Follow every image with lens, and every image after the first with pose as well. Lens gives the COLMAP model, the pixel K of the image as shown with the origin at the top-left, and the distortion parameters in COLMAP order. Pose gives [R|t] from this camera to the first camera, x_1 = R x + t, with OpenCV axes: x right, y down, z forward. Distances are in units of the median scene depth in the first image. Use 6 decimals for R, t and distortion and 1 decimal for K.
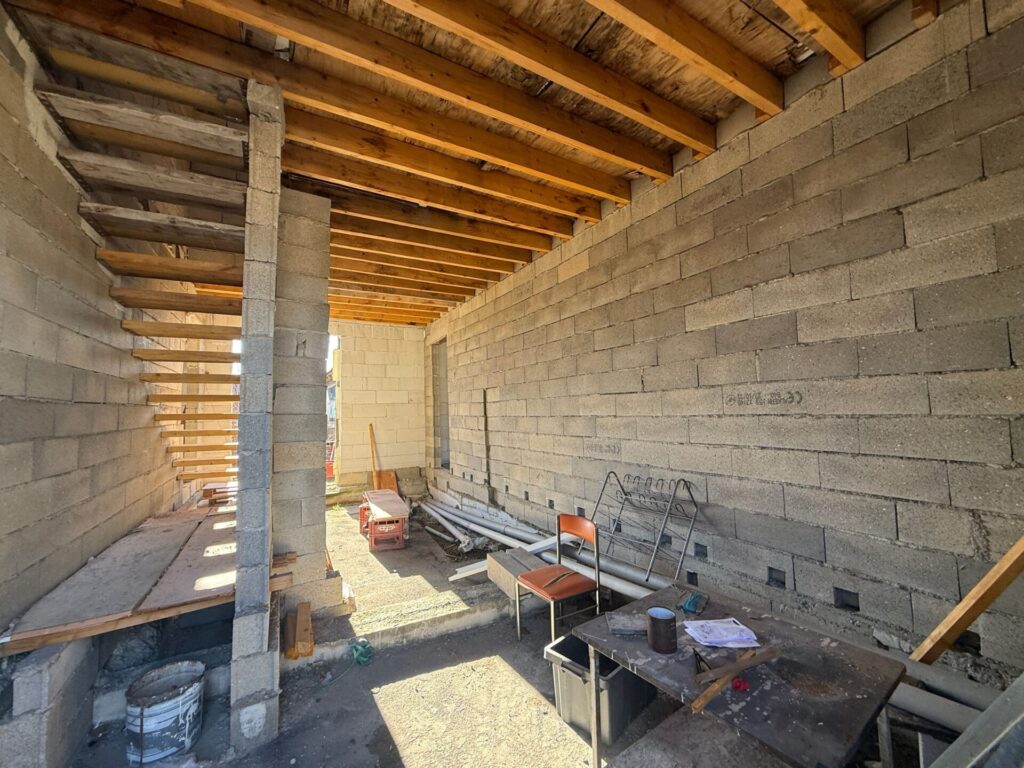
lens RADIAL K [[407.1, 0, 512.2], [0, 407.1, 383.3], [0, 0, 1]] dist [-0.000075, -0.000449]
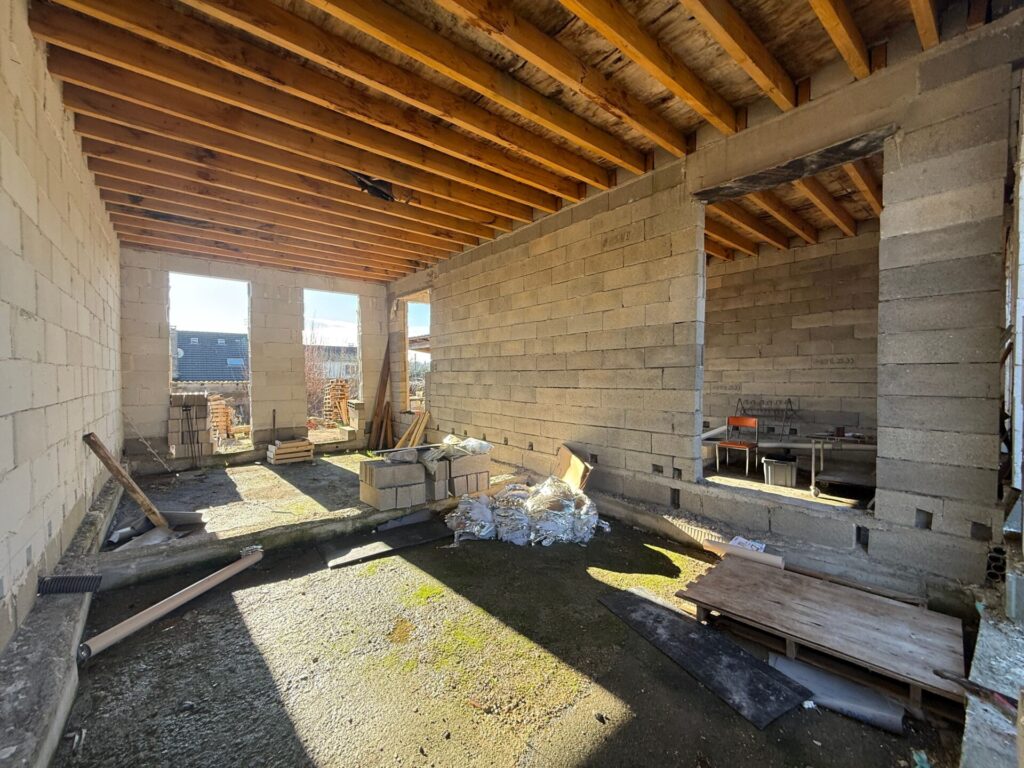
lens RADIAL K [[407.1, 0, 512.2], [0, 407.1, 382.3], [0, 0, 1]] dist [-0.000075, -0.000449]
pose [[0.979877, -0.001407, 0.199596, -1.383391], [-0.016819, 0.995837, 0.089592, -0.016633], [-0.198891, -0.091146, 0.975774, -0.761985]]
